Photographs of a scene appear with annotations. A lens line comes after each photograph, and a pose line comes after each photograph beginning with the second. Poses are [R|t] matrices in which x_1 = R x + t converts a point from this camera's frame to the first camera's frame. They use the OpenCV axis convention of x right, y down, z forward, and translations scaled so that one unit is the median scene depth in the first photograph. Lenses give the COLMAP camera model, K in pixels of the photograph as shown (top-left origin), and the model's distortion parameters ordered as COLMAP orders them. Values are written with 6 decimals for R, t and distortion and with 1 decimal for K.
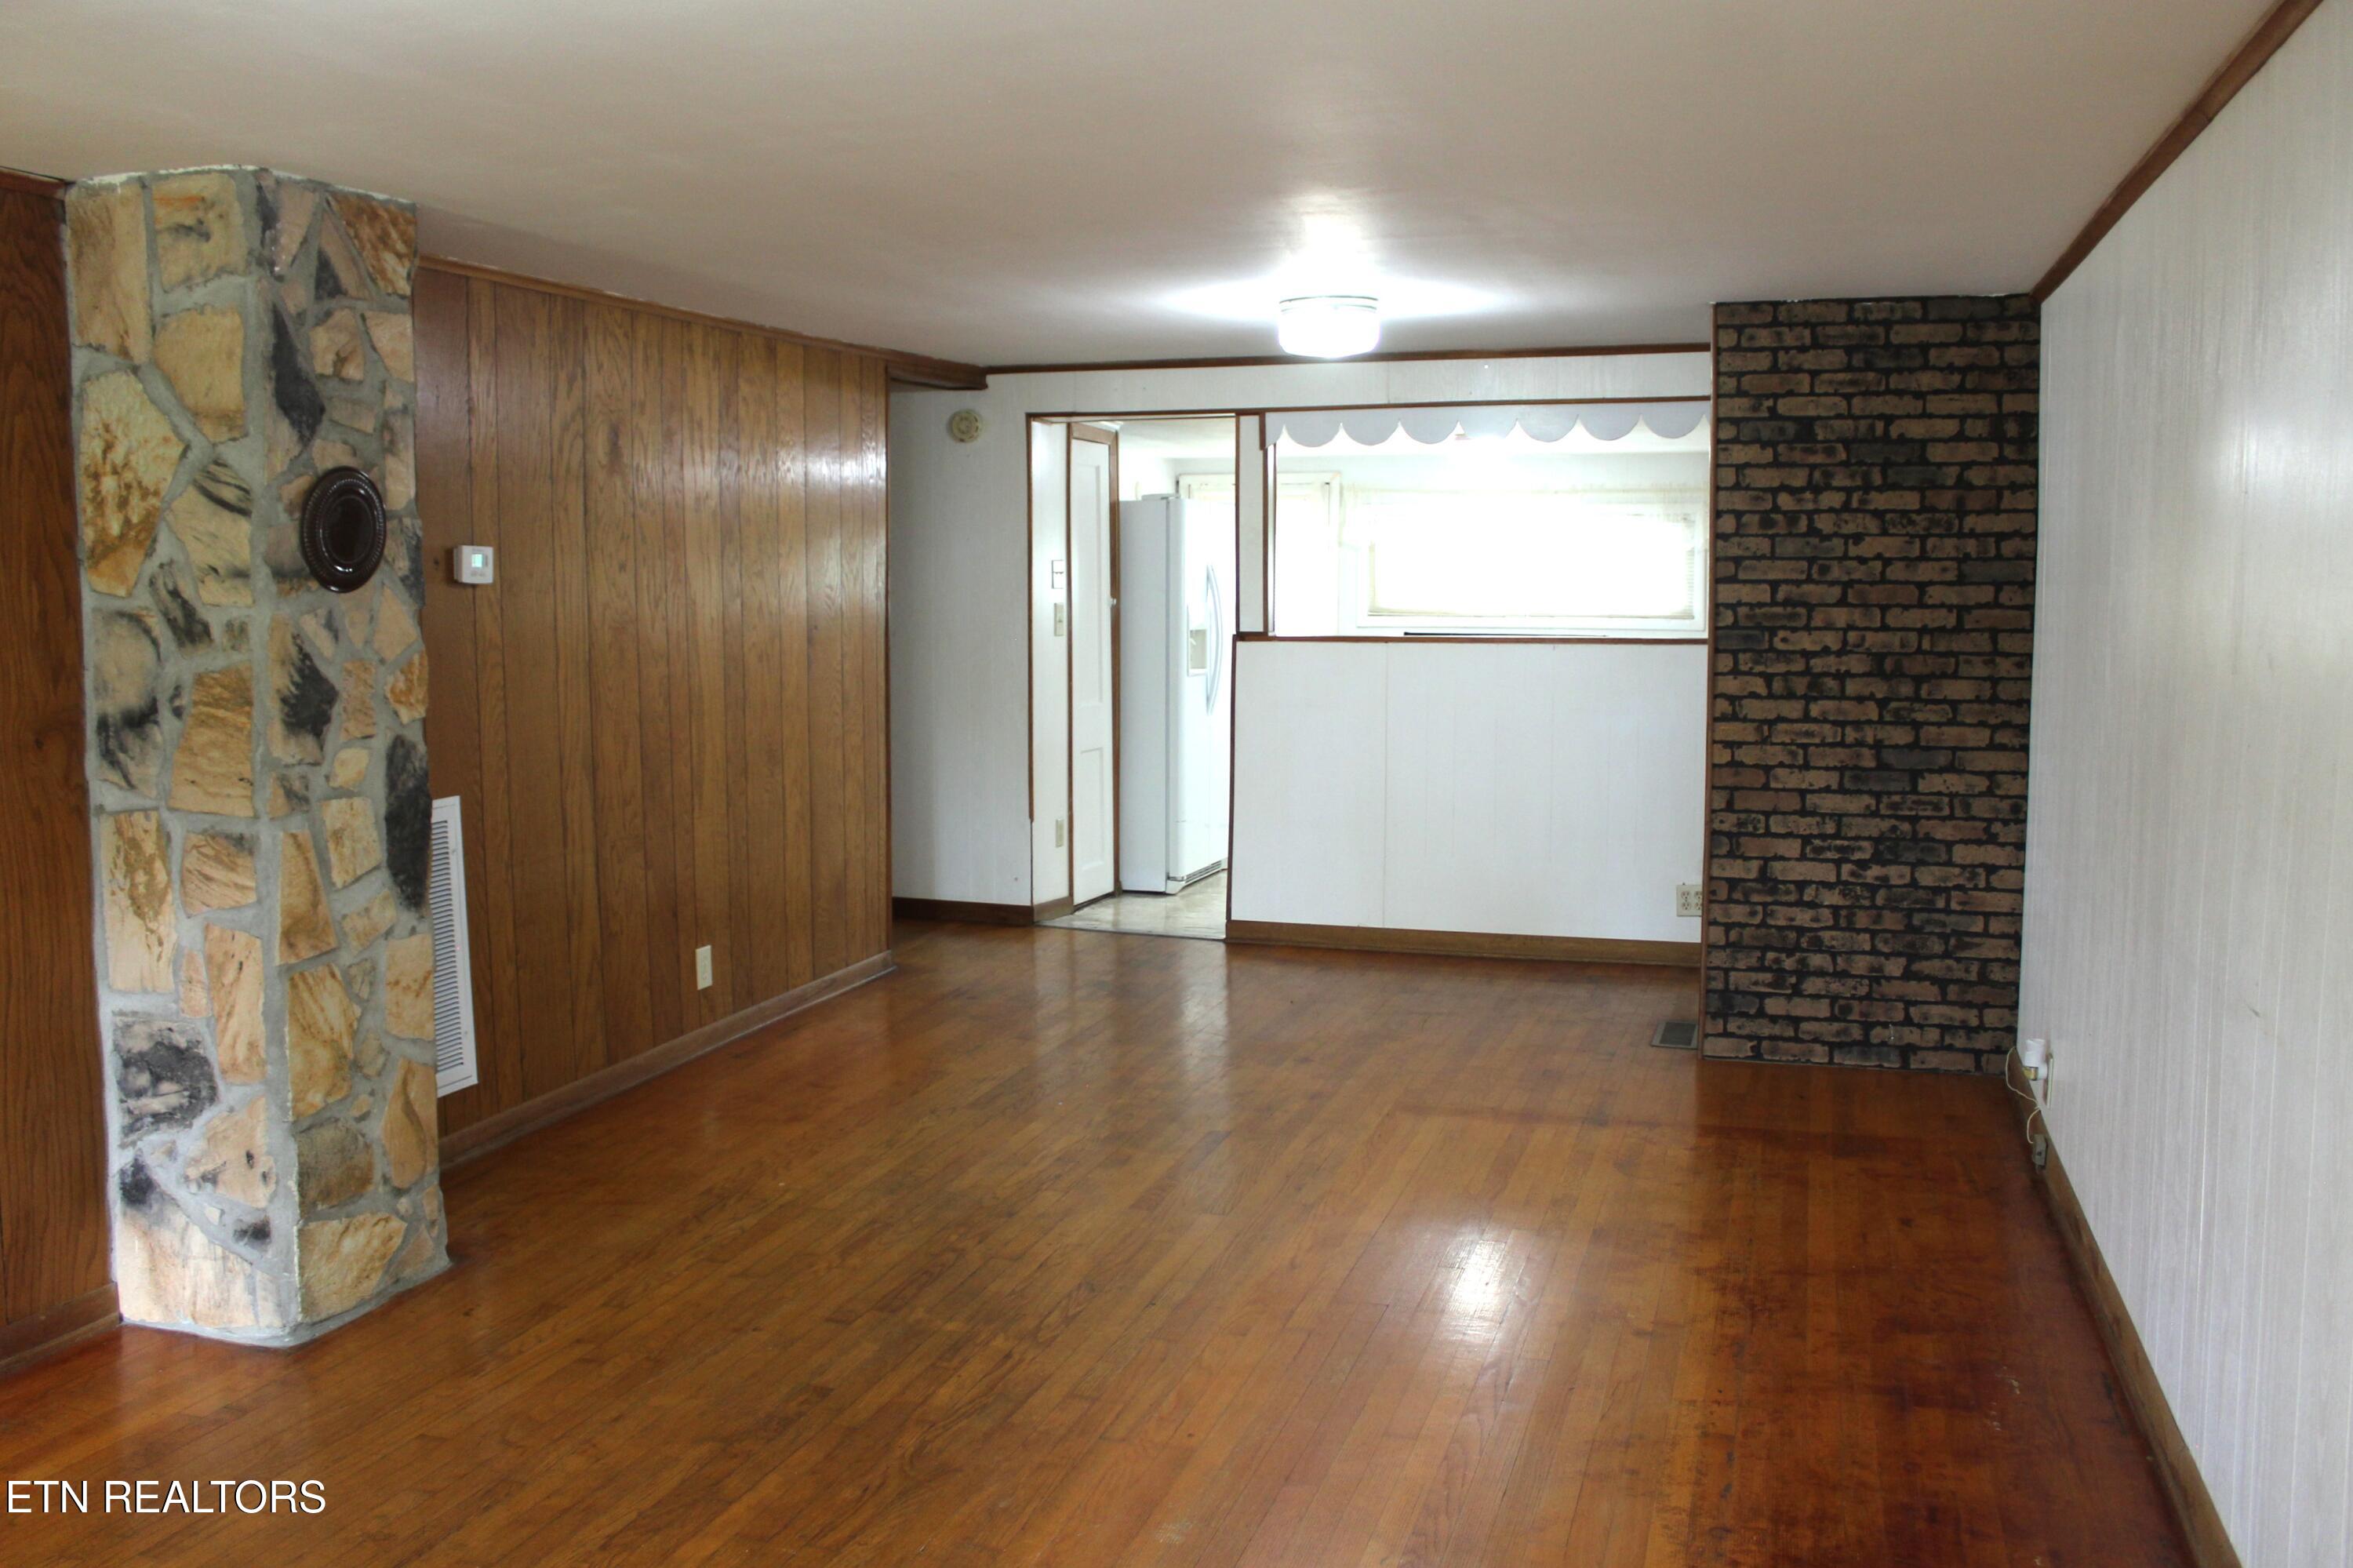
lens RADIAL K [[2005.1, 0, 1197.3], [0, 2005.1, 774.0], [0, 0, 1]] dist [-0.150118, 0.104147]
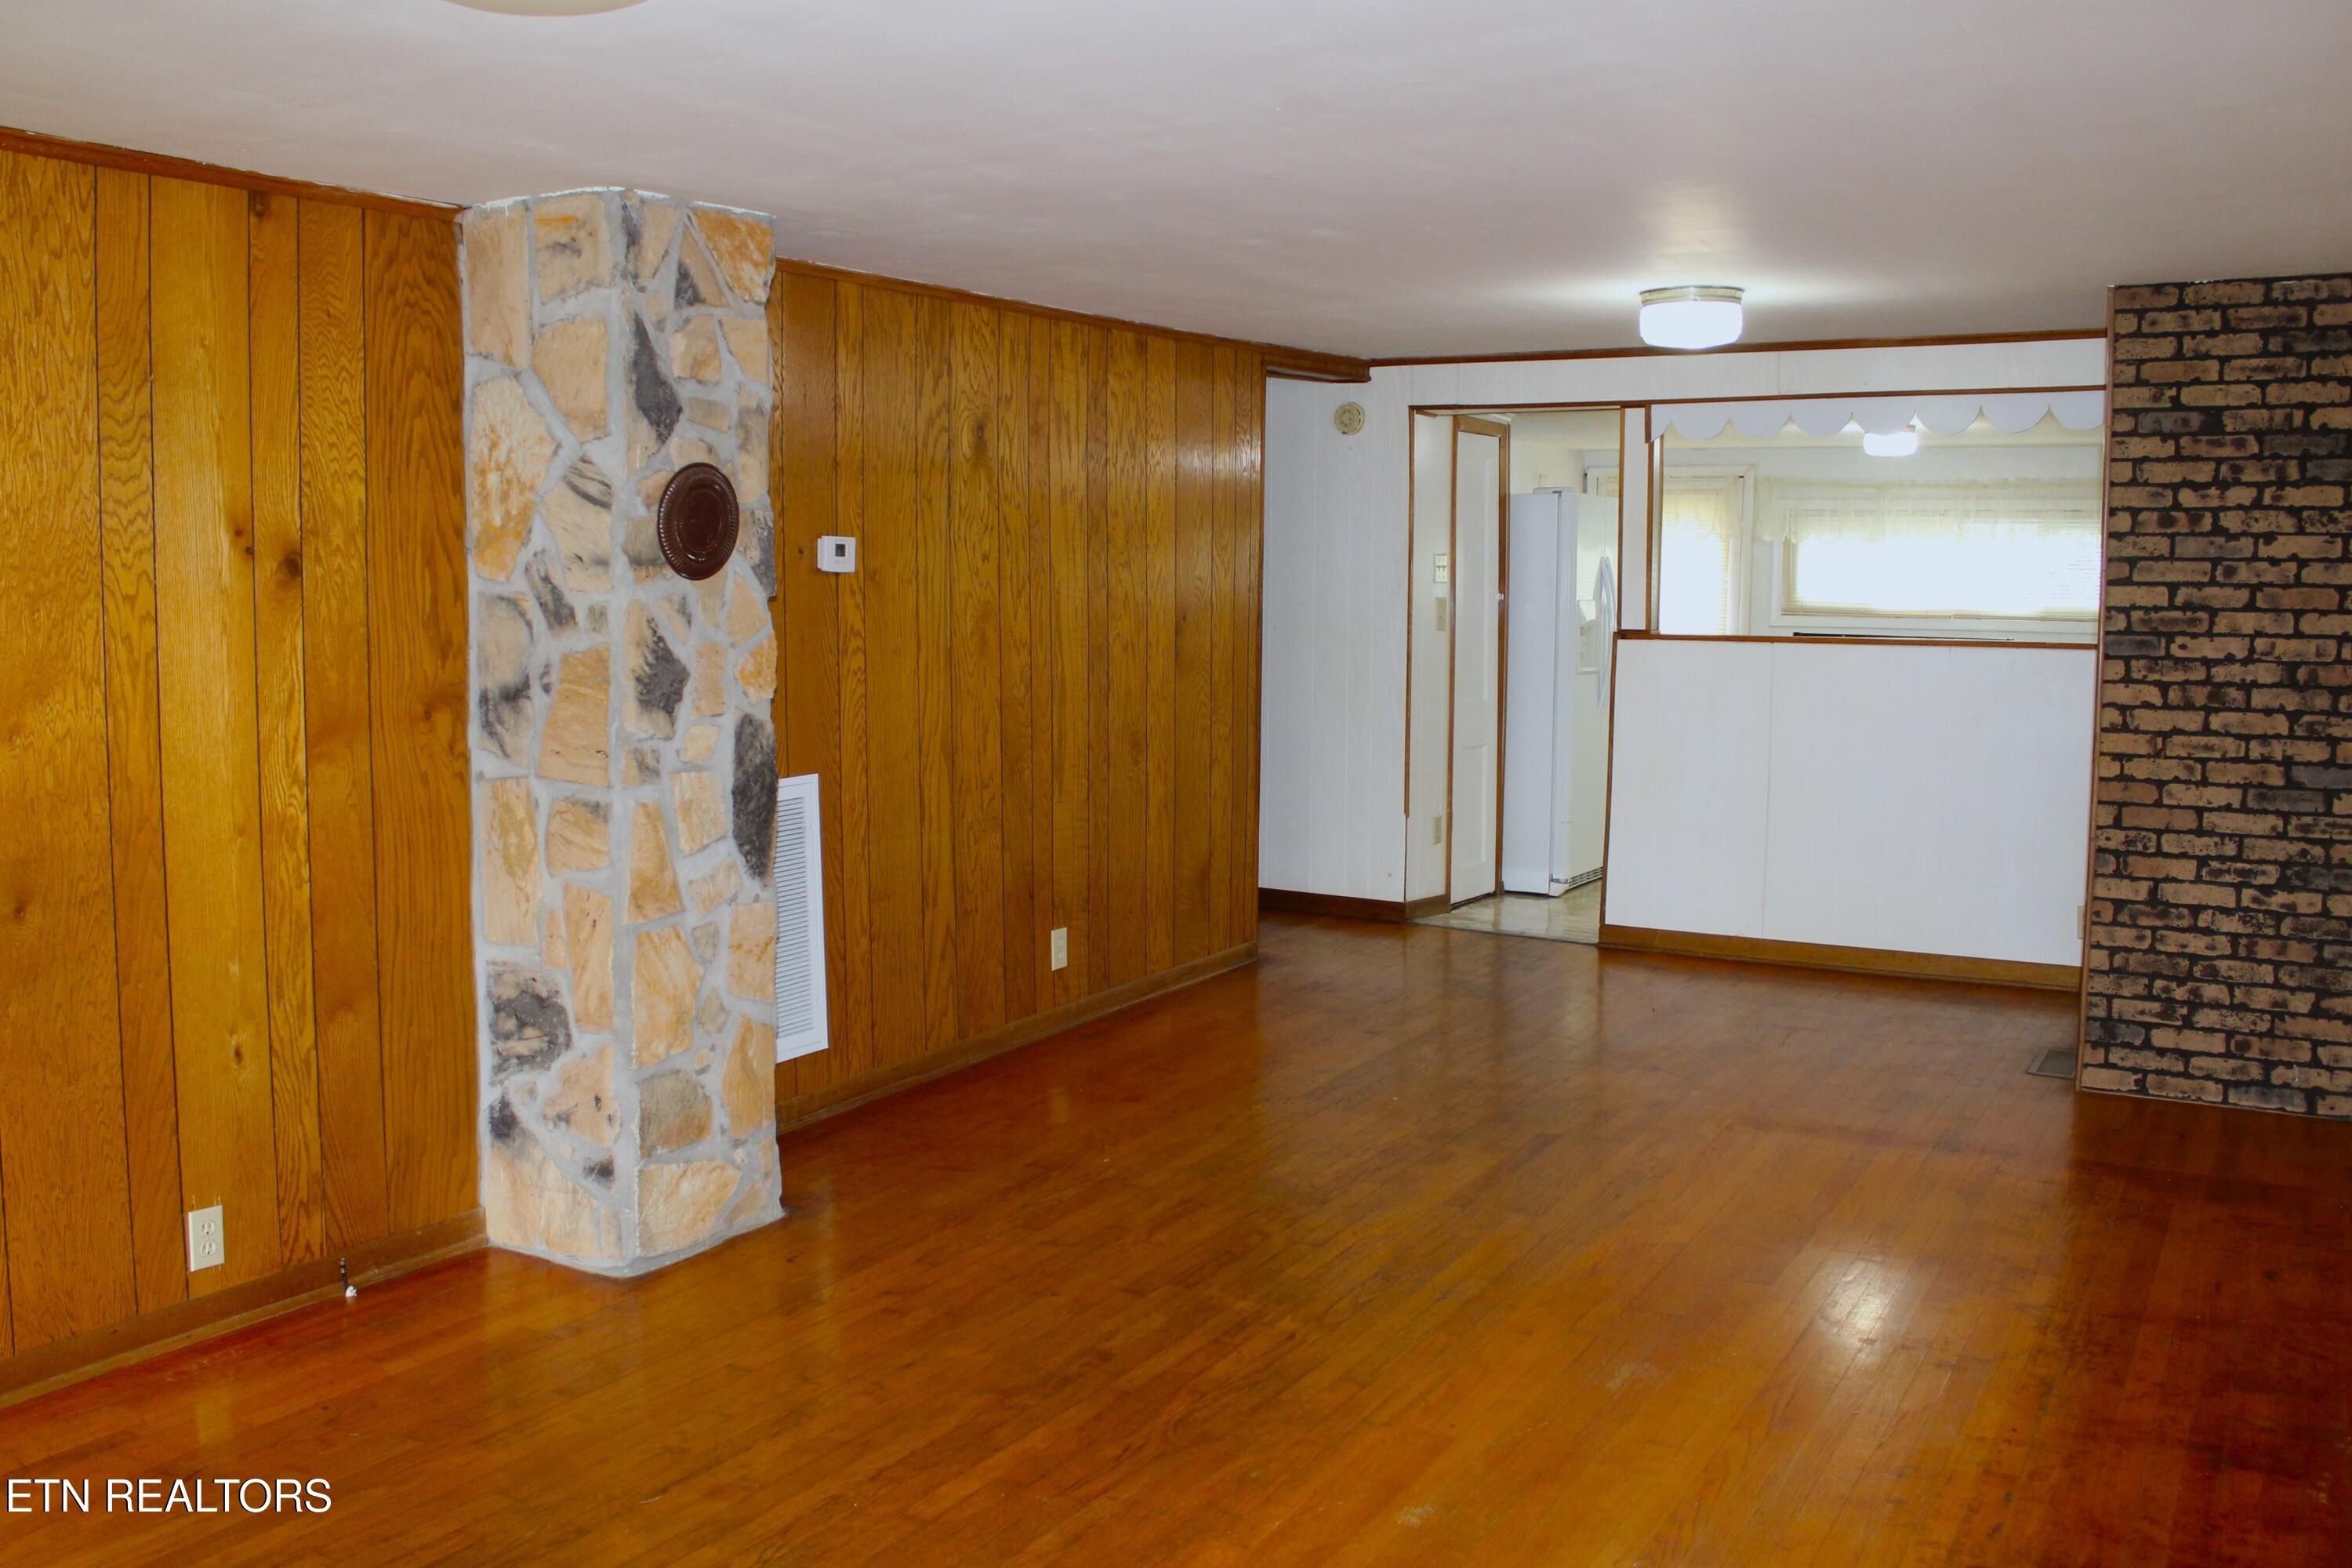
lens RADIAL K [[2054.7, 0, 1183.5], [0, 2054.7, 778.5], [0, 0, 1]] dist [-0.166434, 0.163216]
pose [[0.975320, 0.027421, -0.219087, 0.057088], [-0.026662, 0.999624, 0.006420, 0.001395], [0.219180, -0.000420, 0.975684, -0.024901]]
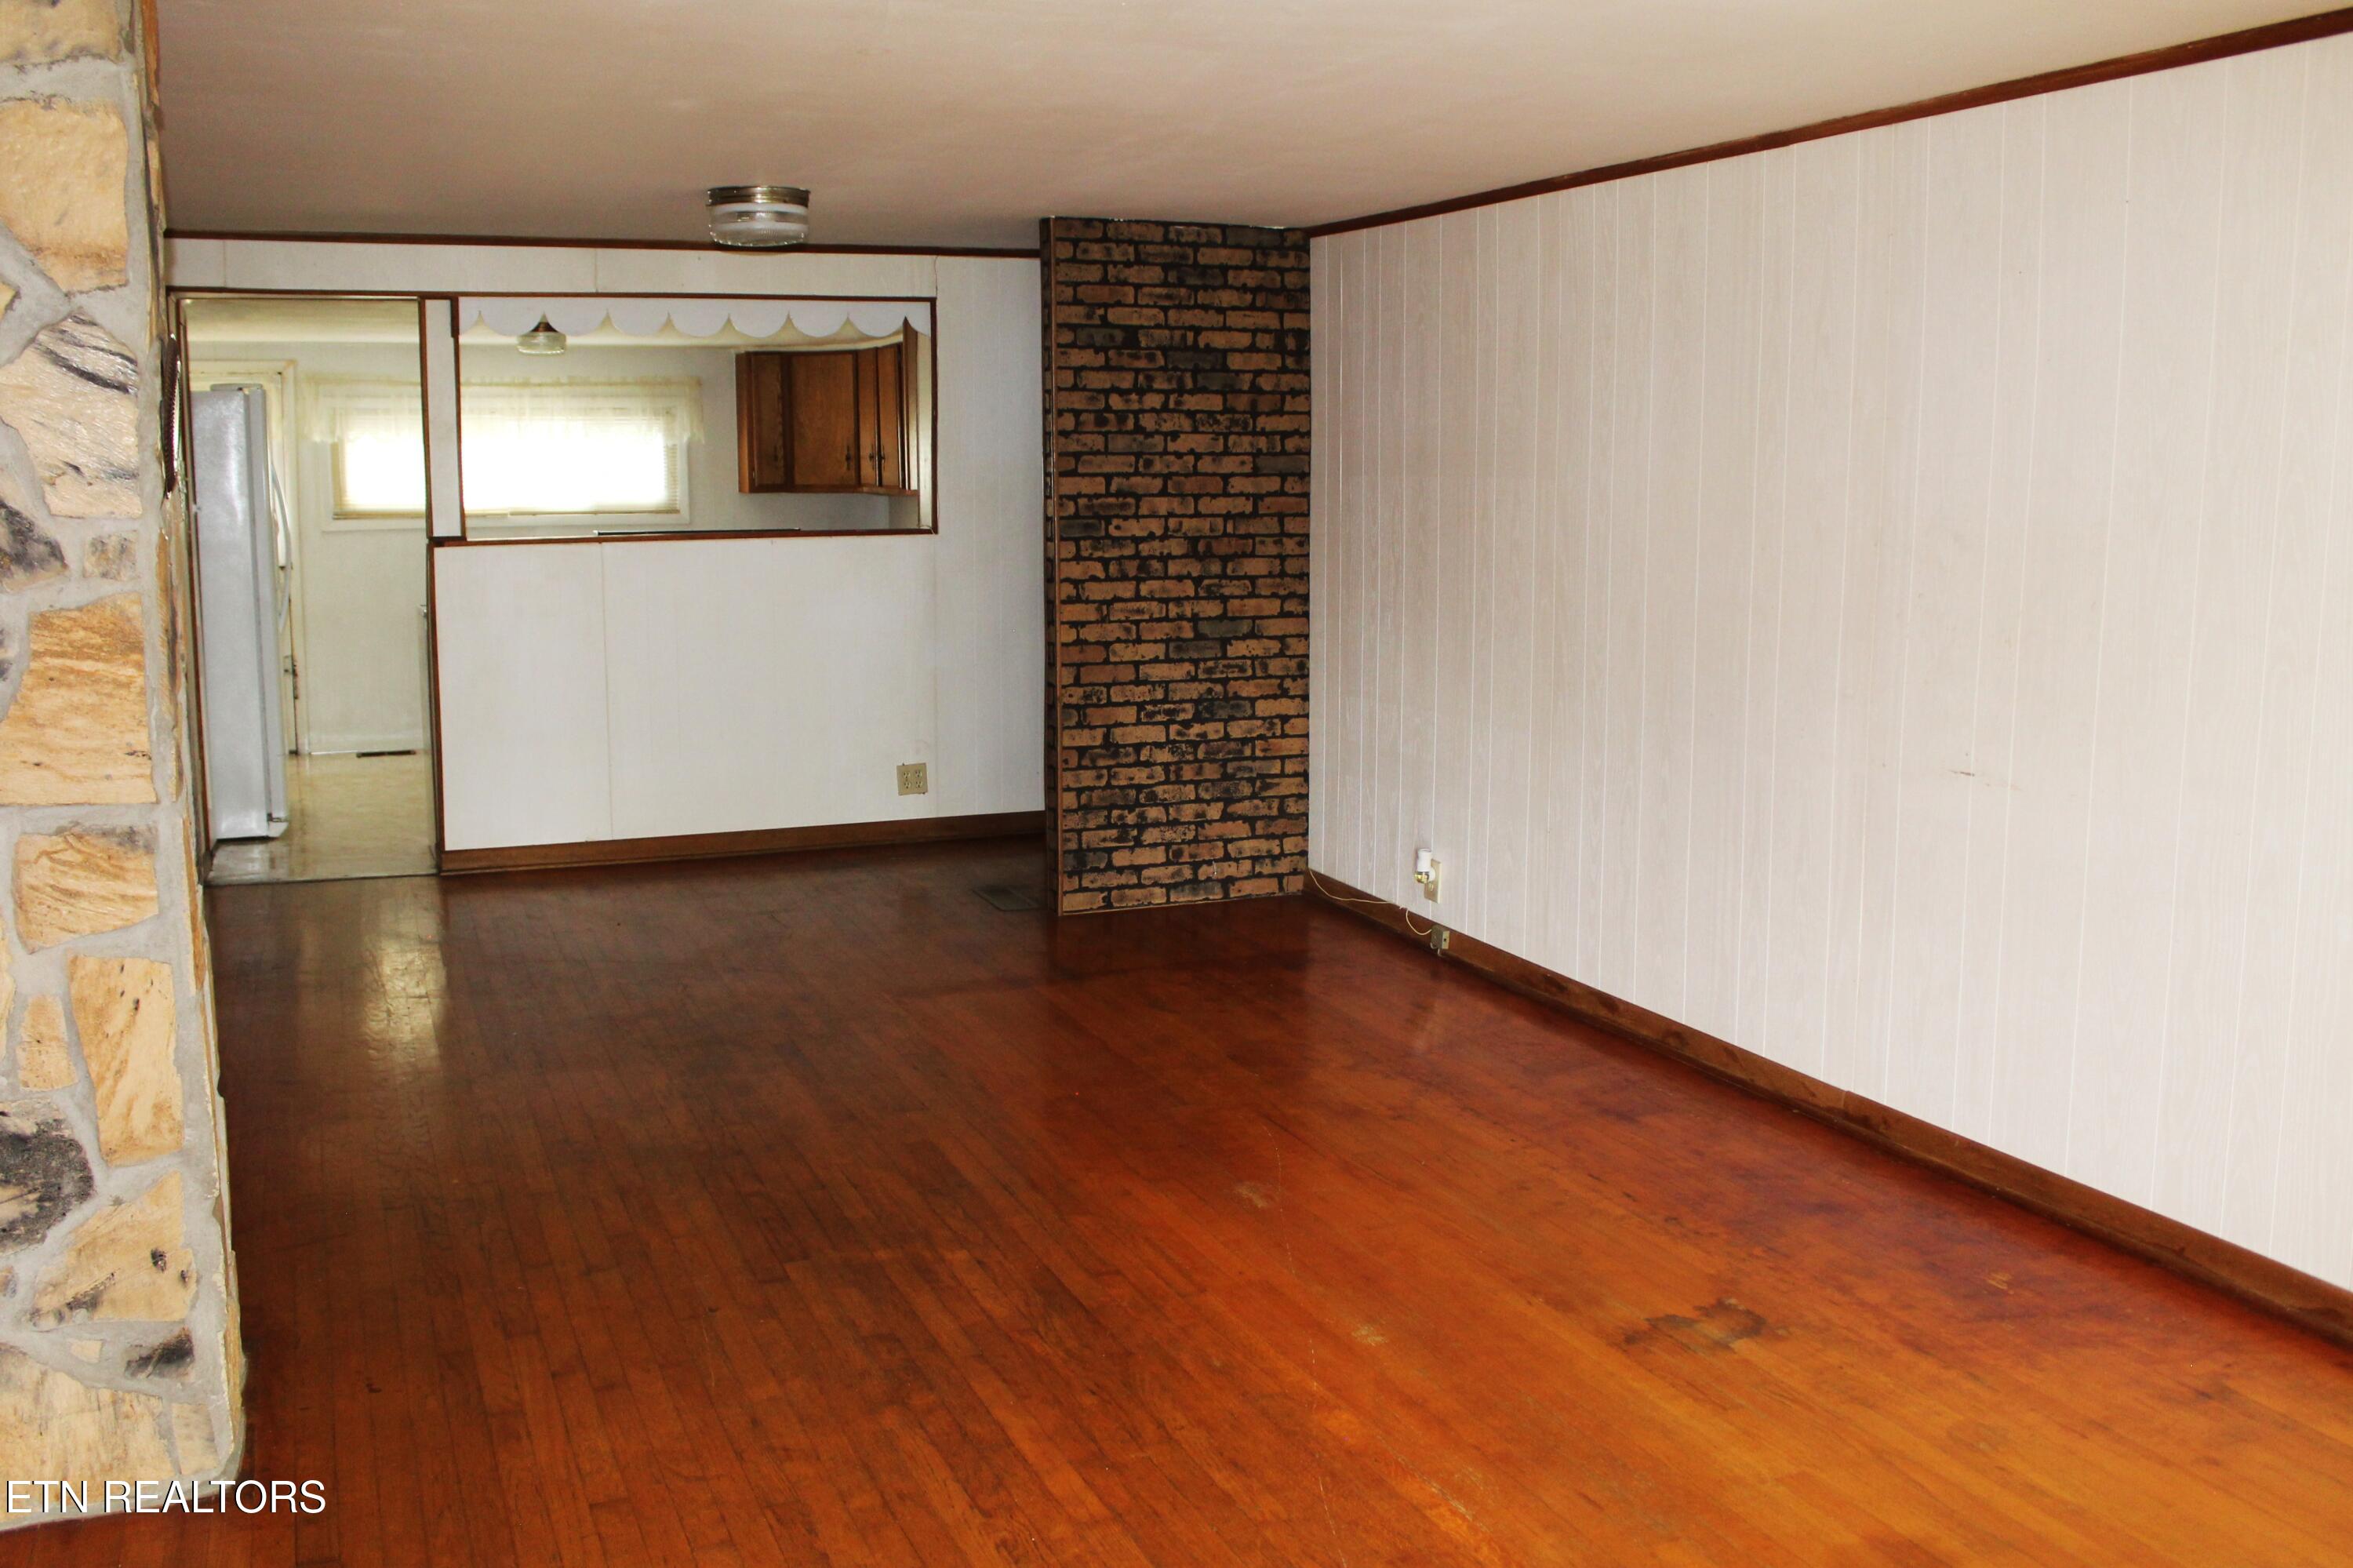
lens RADIAL K [[2005.1, 0, 1293.4], [0, 2005.1, 760.5], [0, 0, 1]] dist [-0.150118, 0.104147]
pose [[0.749157, -0.093081, 0.655820, -0.486907], [0.061717, 0.995579, 0.070803, -0.014414], [-0.659511, -0.012568, 0.751590, 0.121279]]
